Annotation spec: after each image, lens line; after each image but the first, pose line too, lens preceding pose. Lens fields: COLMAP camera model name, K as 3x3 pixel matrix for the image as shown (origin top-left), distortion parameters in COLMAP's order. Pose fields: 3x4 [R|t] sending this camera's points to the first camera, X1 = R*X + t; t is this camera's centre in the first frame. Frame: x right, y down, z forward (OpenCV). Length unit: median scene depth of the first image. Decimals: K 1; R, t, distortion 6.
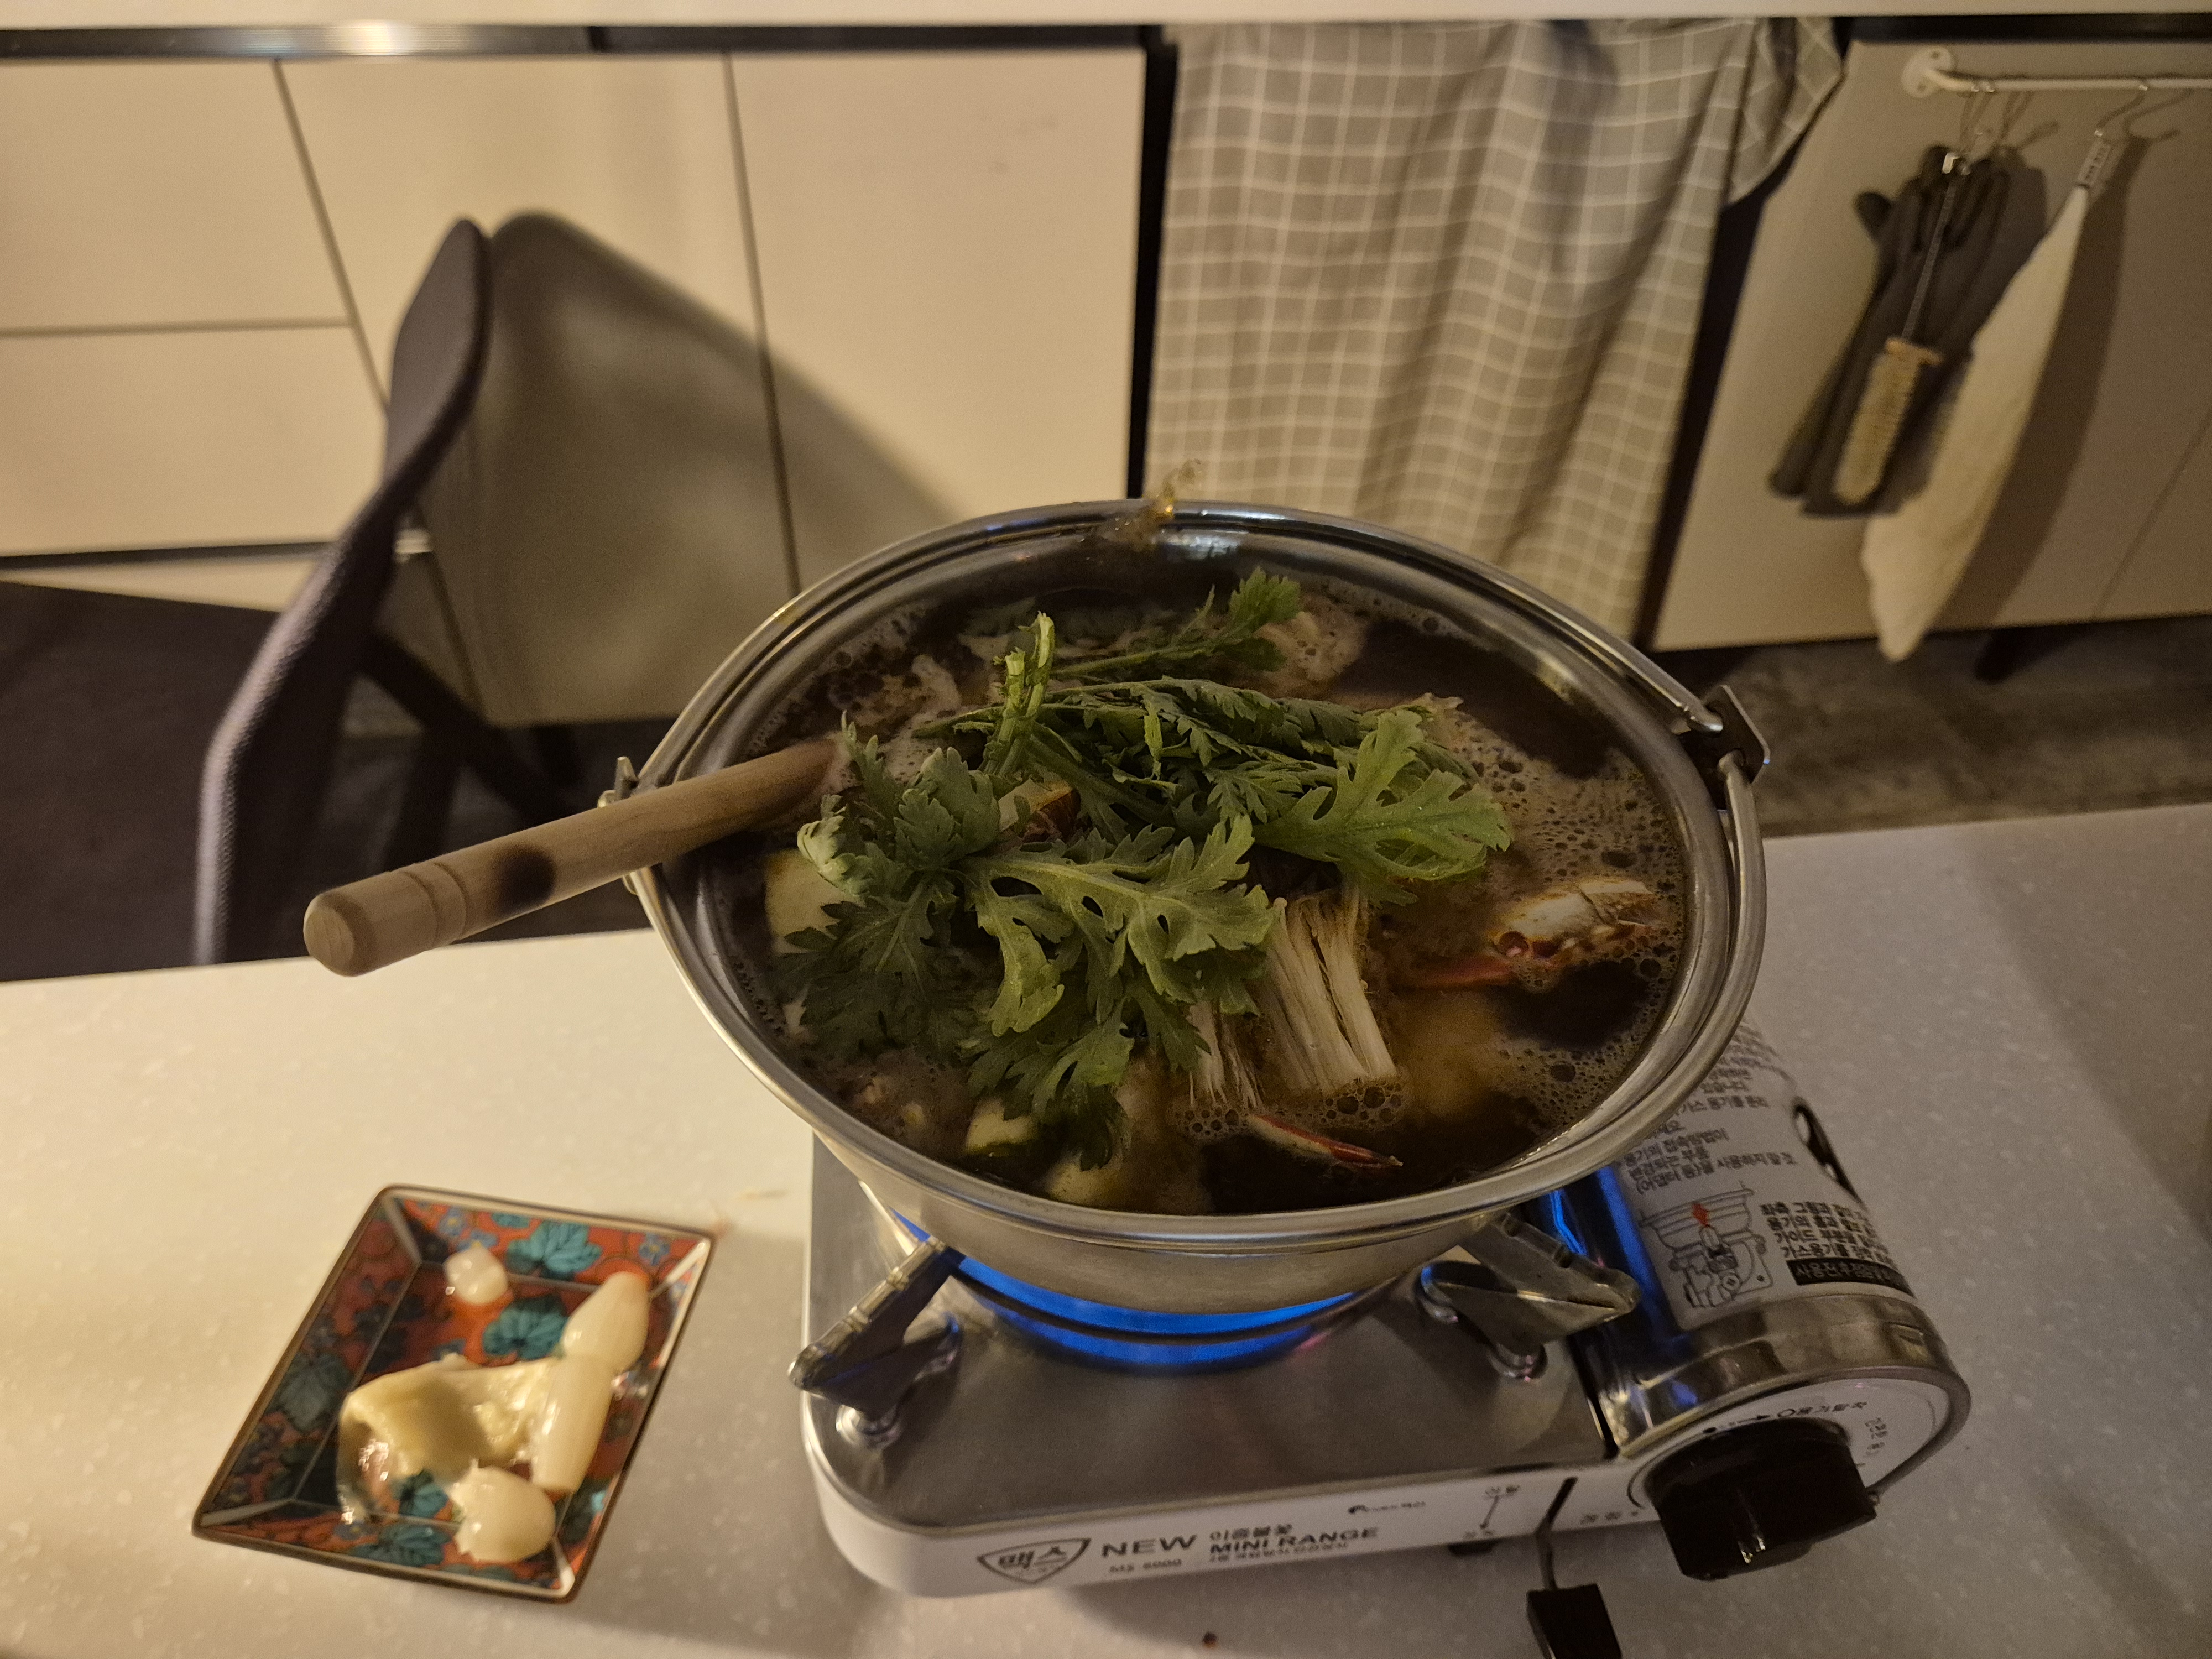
lens RADIAL K [[1465.5, 0, 1079.8], [0, 1465.5, 826.1], [0, 0, 1]] dist [0.045717, -0.031711]
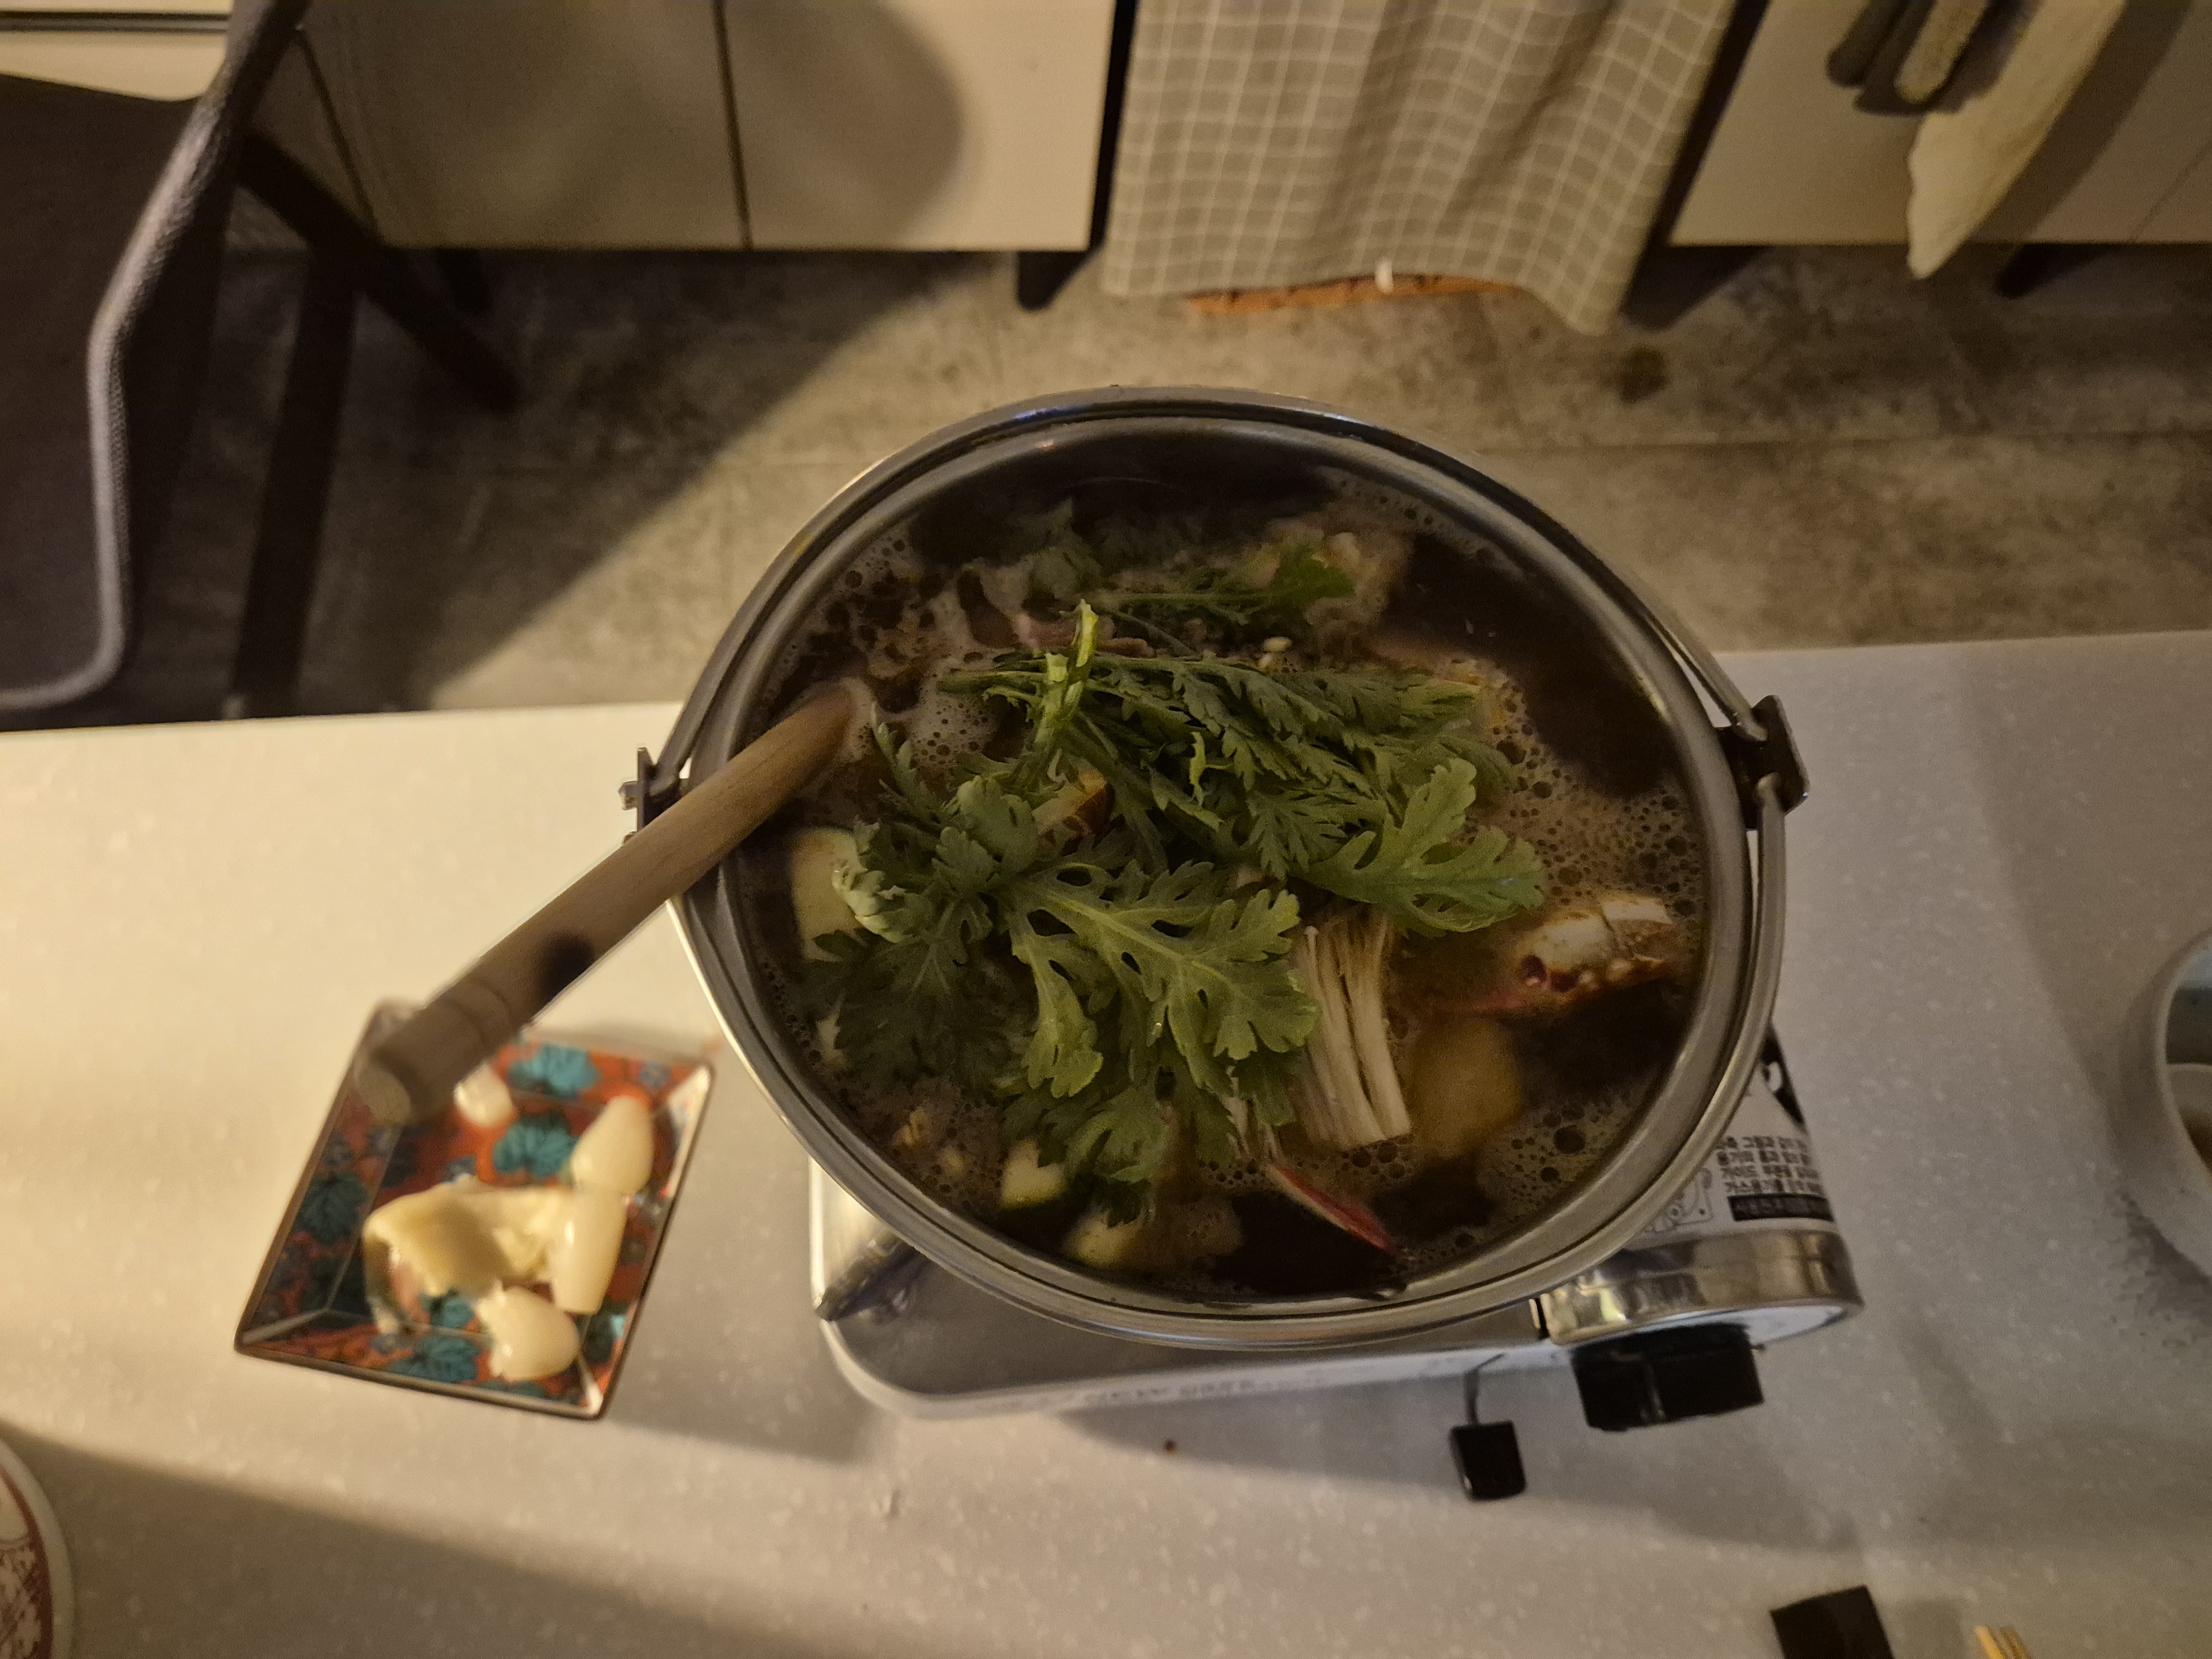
lens RADIAL K [[1498.5, 0, 1106.0], [0, 1498.5, 829.5], [0, 0, 1]] dist [0.028227, -0.004967]
pose [[0.997137, 0.046013, 0.060004, -0.054417], [-0.061354, 0.956152, 0.286373, -0.238518], [-0.044196, -0.289234, 0.956237, 0.035988]]
